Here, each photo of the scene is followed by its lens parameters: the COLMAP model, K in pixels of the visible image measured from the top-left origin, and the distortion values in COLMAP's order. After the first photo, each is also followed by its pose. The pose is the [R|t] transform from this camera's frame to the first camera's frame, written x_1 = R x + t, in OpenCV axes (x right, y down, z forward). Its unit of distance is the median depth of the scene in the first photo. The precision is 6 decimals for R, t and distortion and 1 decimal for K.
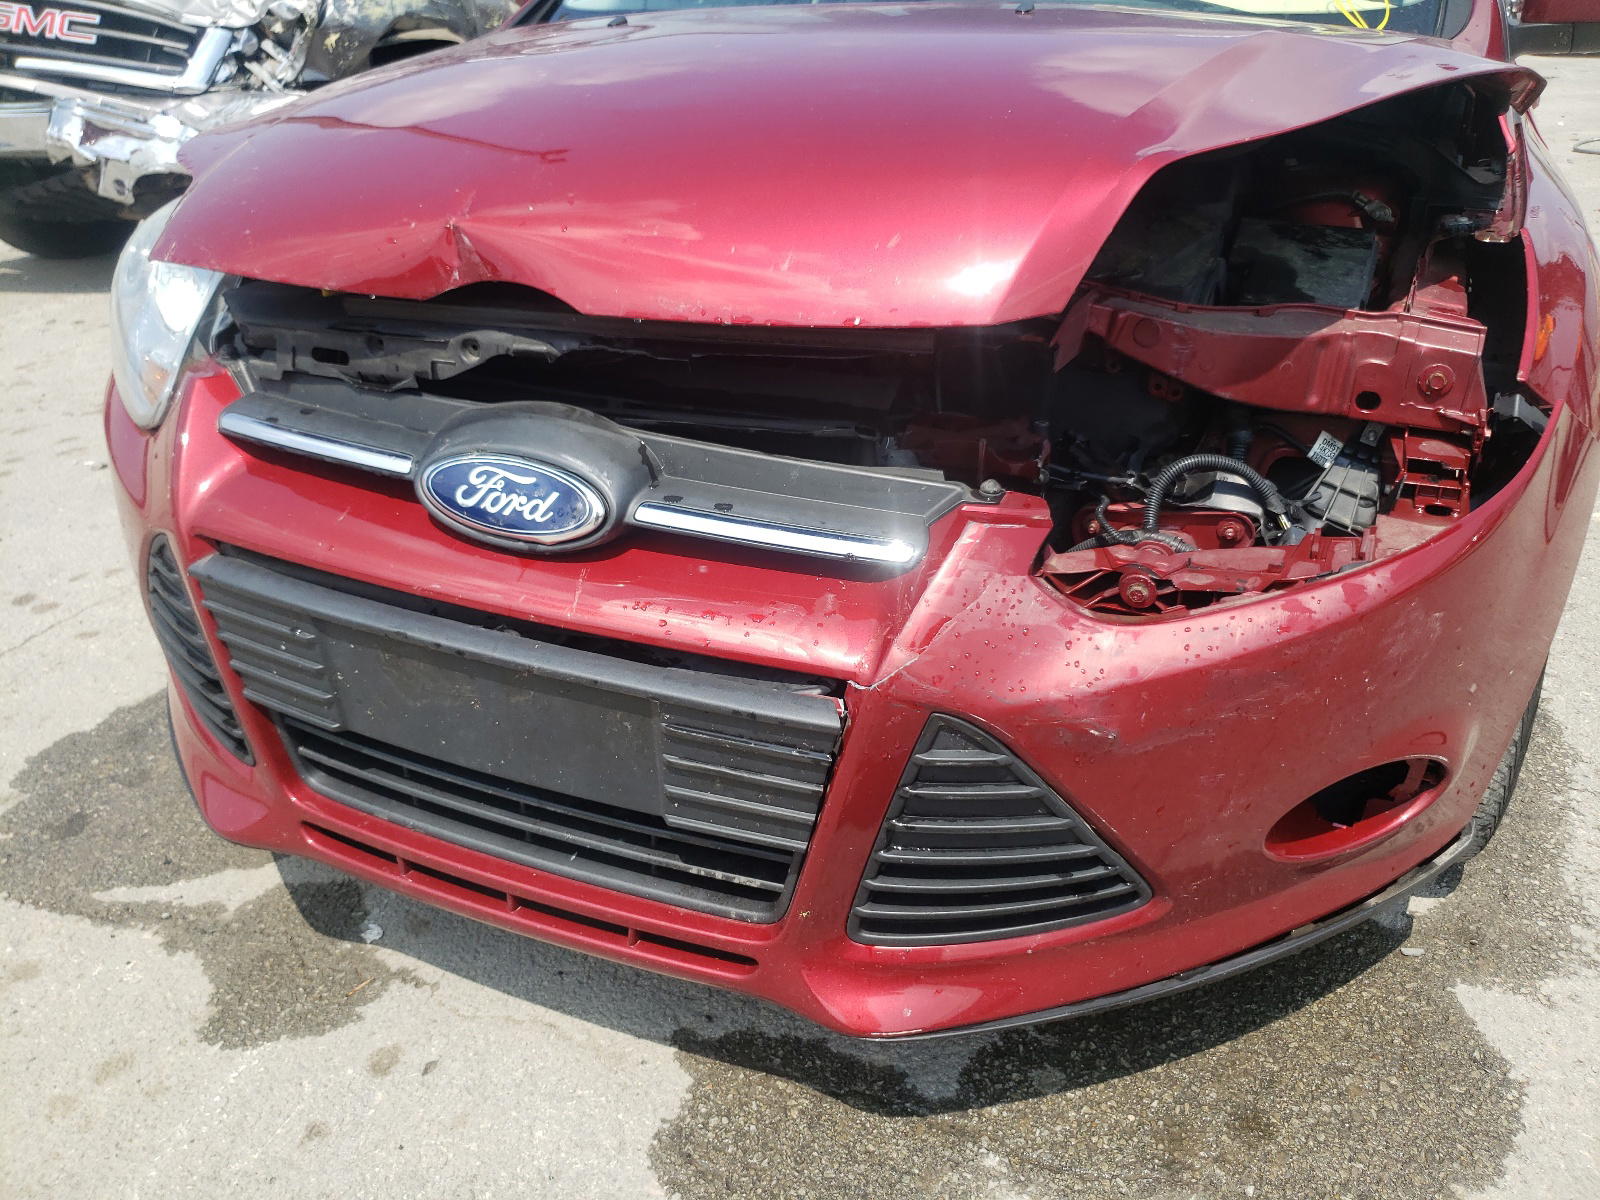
lens RADIAL K [[1258.8, 0, 800.0], [0, 1258.8, 600.0], [0, 0, 1]] dist [0.007241, 0.005178]
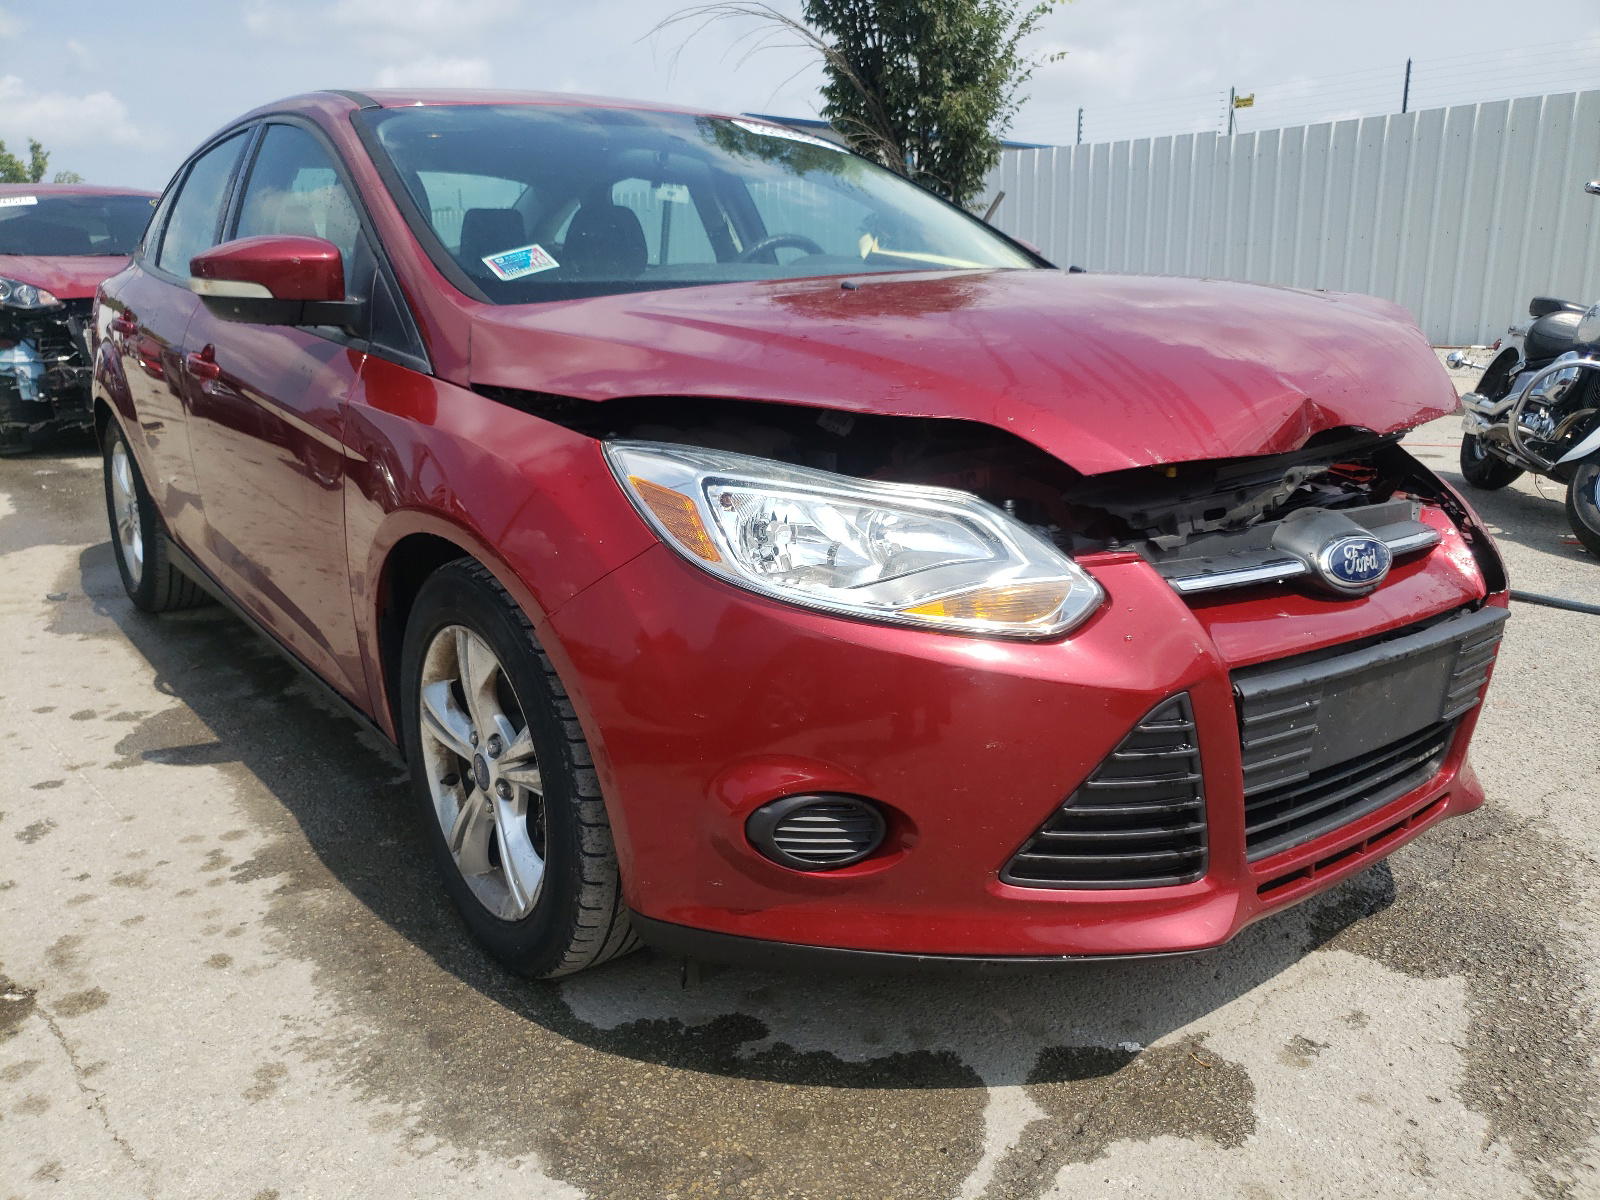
lens RADIAL K [[1293.7, 0, 800.0], [0, 1293.7, 600.0], [0, 0, 1]] dist [-0.002984, 0.008124]
pose [[0.493753, -0.235448, 0.837122, -1.765953], [0.383117, 0.923086, 0.033655, -0.326379], [-0.780659, 0.304098, 0.545981, 0.633613]]
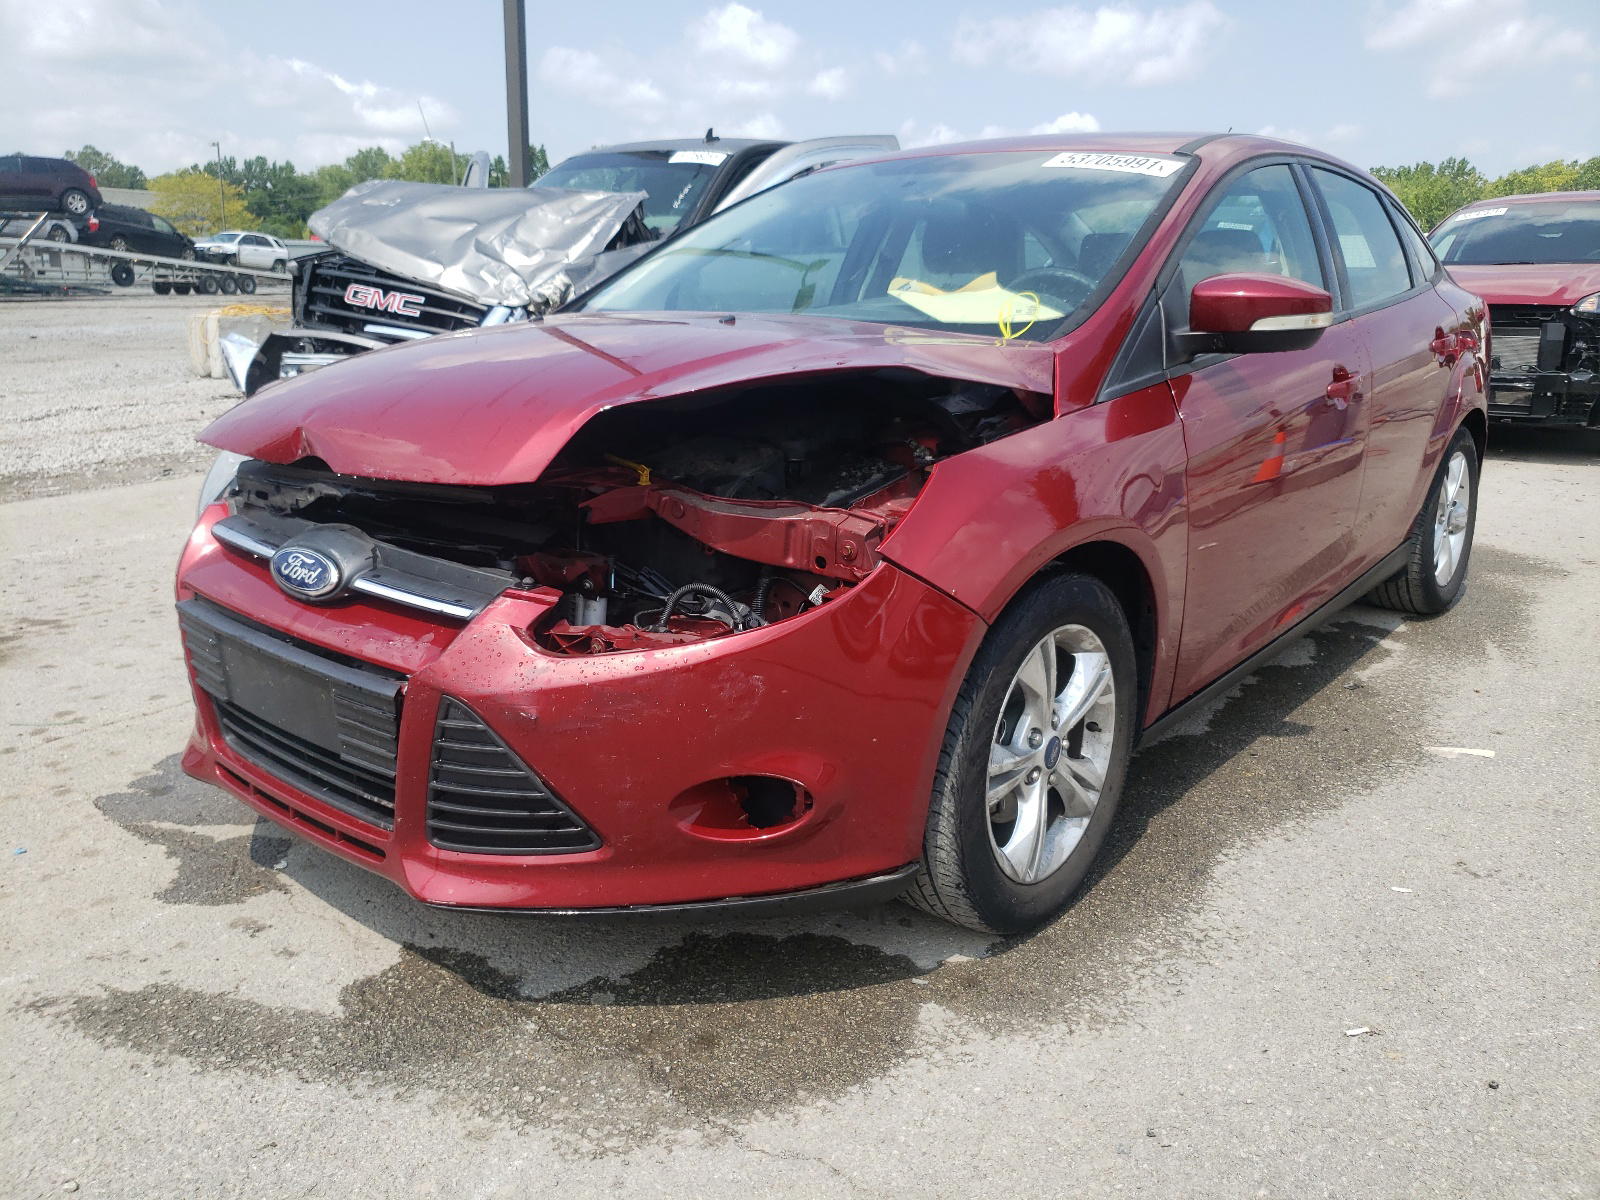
lens RADIAL K [[1258.8, 0, 800.0], [0, 1258.8, 600.0], [0, 0, 1]] dist [0.007241, 0.005178]
pose [[0.955756, 0.080791, -0.282848, 0.907371], [-0.132753, 0.976522, -0.169651, 0.162115], [0.262501, 0.199693, 0.944042, -0.490020]]
